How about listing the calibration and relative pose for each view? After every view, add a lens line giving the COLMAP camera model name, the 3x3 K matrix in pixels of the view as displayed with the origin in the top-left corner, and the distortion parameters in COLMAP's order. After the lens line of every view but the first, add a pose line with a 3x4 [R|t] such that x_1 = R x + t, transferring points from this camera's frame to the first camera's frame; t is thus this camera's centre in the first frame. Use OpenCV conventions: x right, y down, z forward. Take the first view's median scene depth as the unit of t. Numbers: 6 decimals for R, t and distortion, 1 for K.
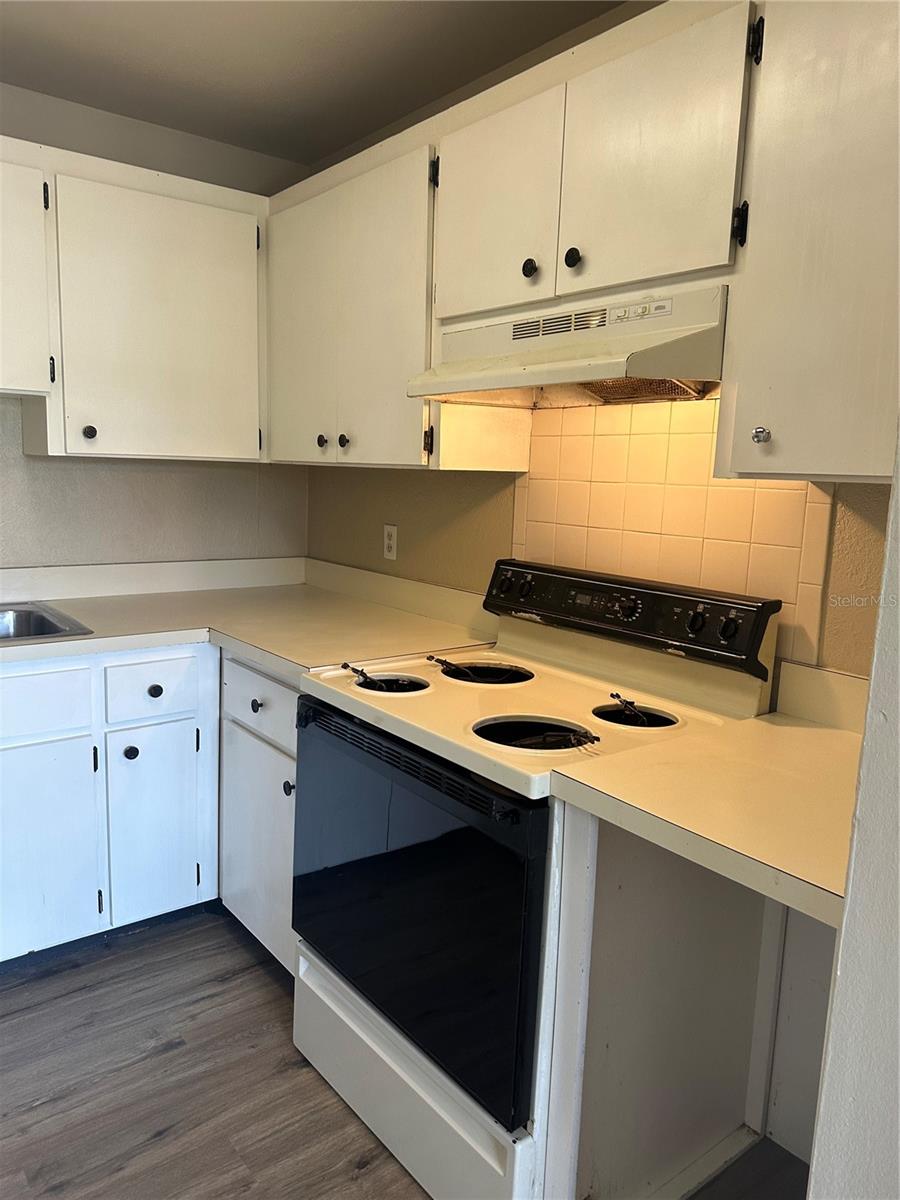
lens RADIAL K [[850.5, 0, 444.9], [0, 850.5, 598.2], [0, 0, 1]] dist [0.032705, -0.044113]
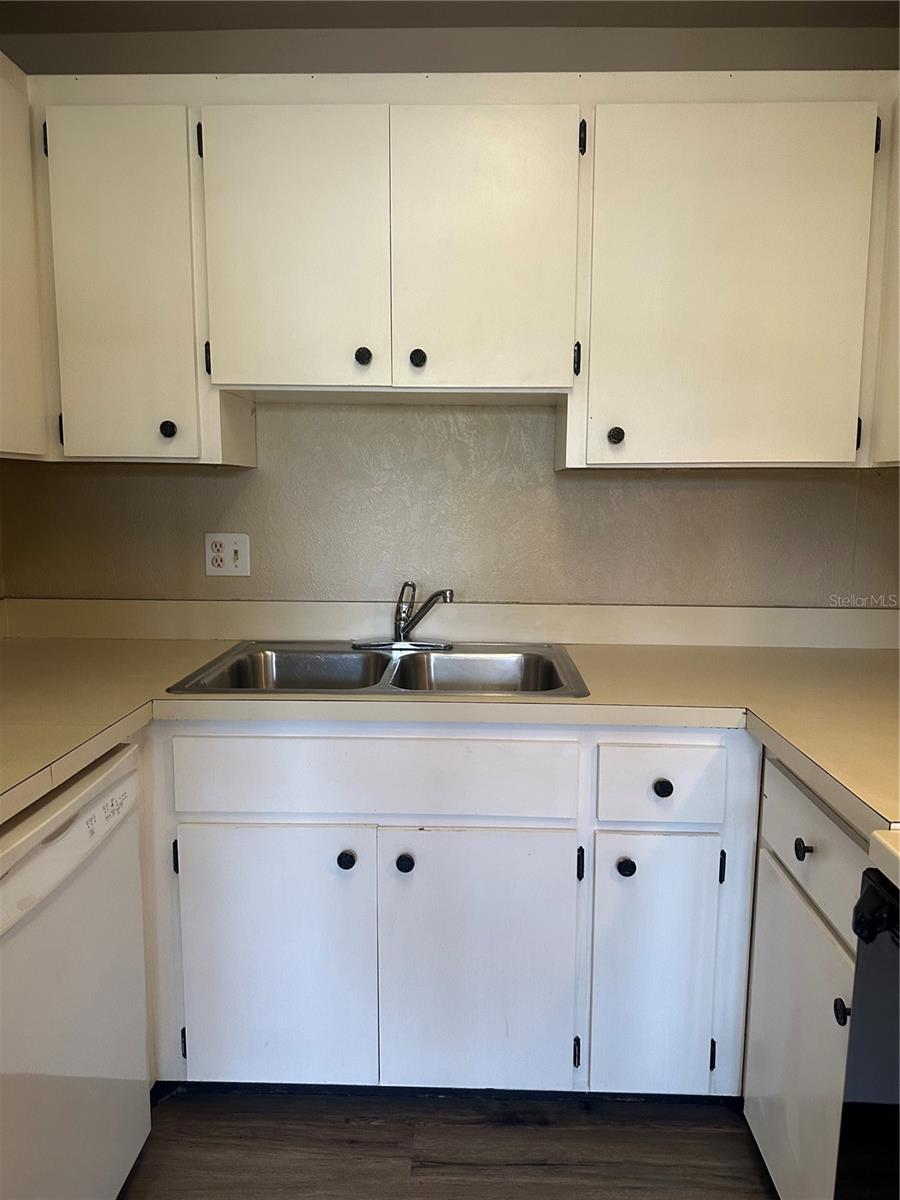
lens RADIAL K [[850.5, 0, 459.6], [0, 850.5, 608.6], [0, 0, 1]] dist [0.032705, -0.044113]
pose [[0.772242, 0.058226, -0.632655, -0.030093], [-0.075680, 0.997132, -0.000608, -0.028327], [0.630805, 0.048349, 0.774434, 0.346458]]
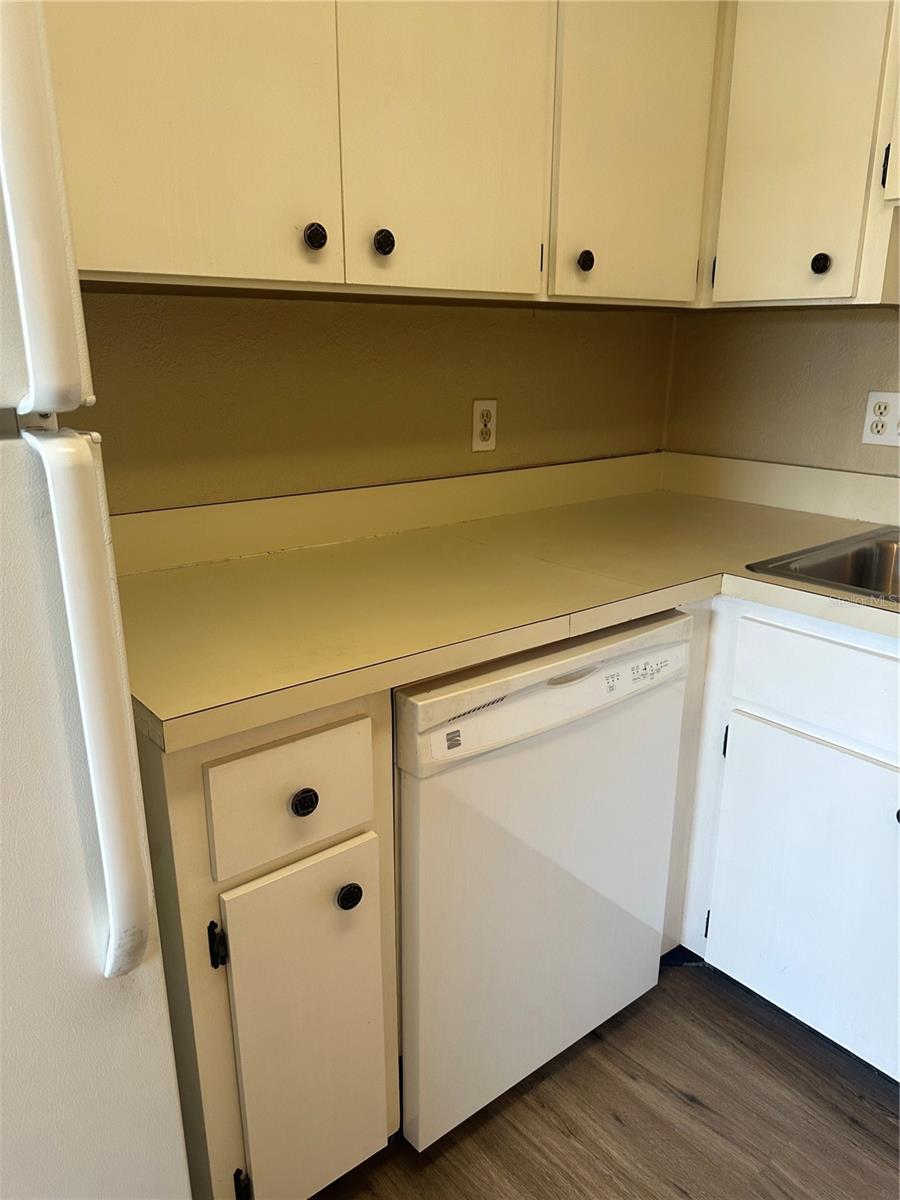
lens RADIAL K [[850.5, 0, 439.9], [0, 850.5, 606.7], [0, 0, 1]] dist [0.032705, -0.044113]
pose [[0.010082, 0.261235, -0.965223, -0.033773], [-0.151976, 0.954458, 0.256734, -0.044782], [0.988333, 0.144102, 0.049324, 0.501023]]
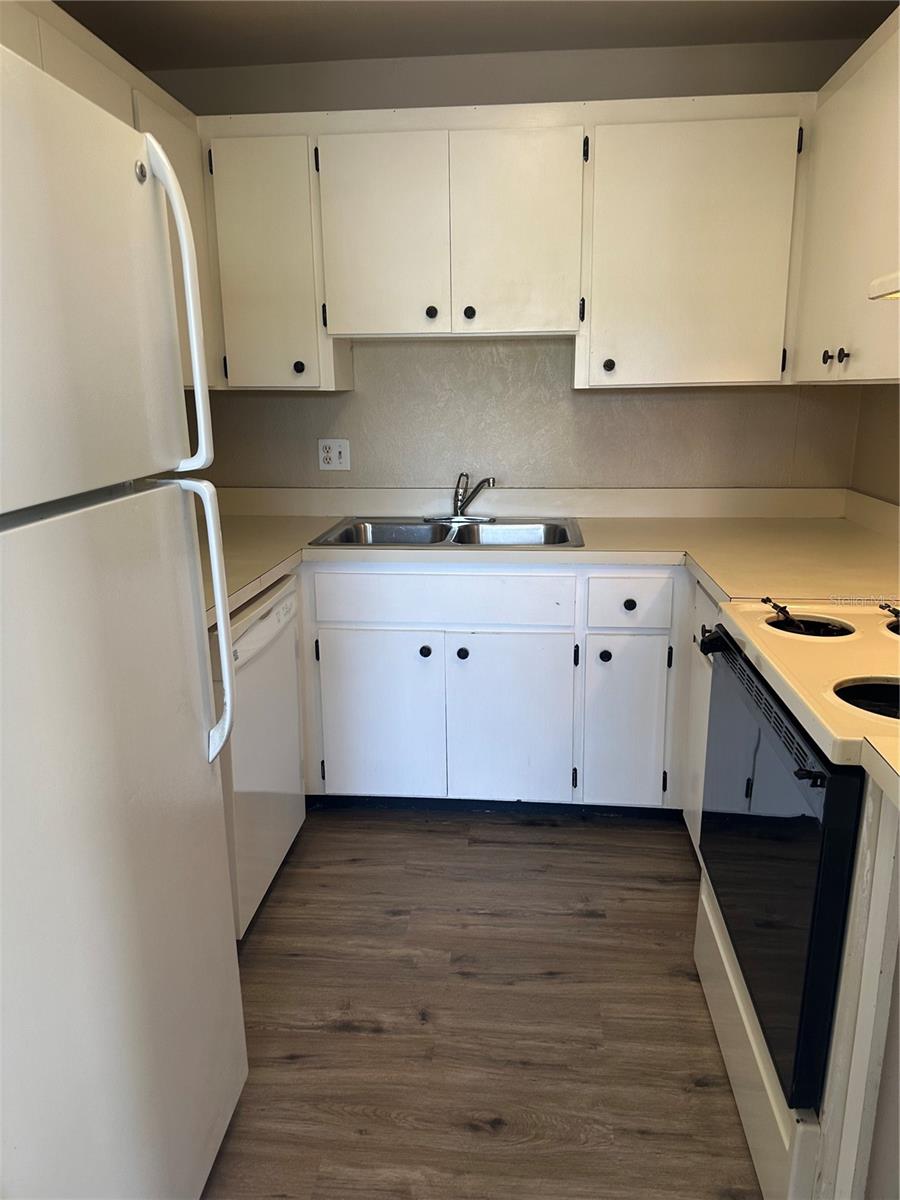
lens RADIAL K [[850.5, 0, 447.4], [0, 850.5, 602.1], [0, 0, 1]] dist [0.032705, -0.044113]
pose [[0.720240, 0.127125, -0.681977, 0.238966], [-0.067654, 0.991252, 0.113326, -0.002295], [0.690418, -0.035484, 0.722540, 0.056858]]
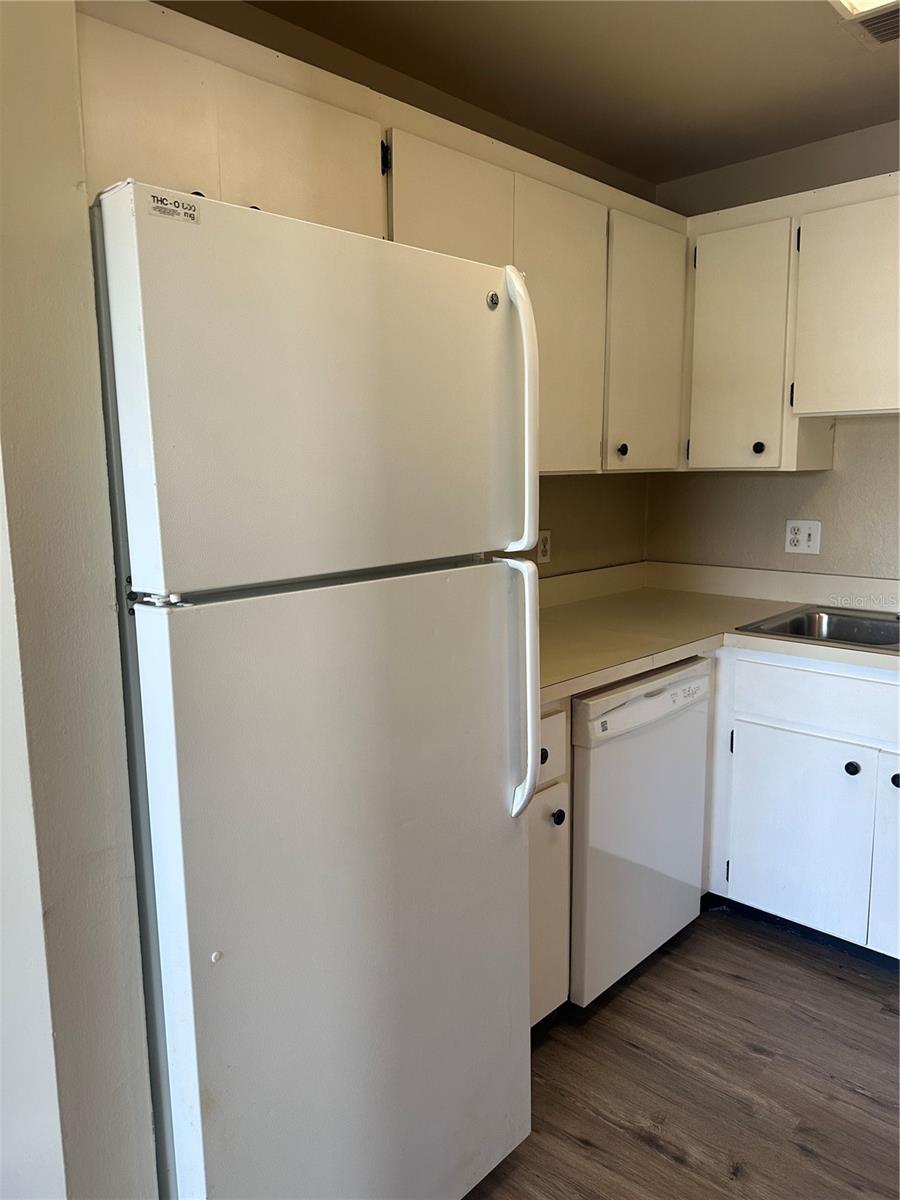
lens RADIAL K [[850.5, 0, 433.1], [0, 850.5, 592.3], [0, 0, 1]] dist [0.032705, -0.044113]
pose [[0.128193, 0.111177, -0.985498, 0.349332], [-0.131131, 0.986872, 0.094274, -0.037312], [0.983042, 0.117144, 0.141089, 0.216358]]
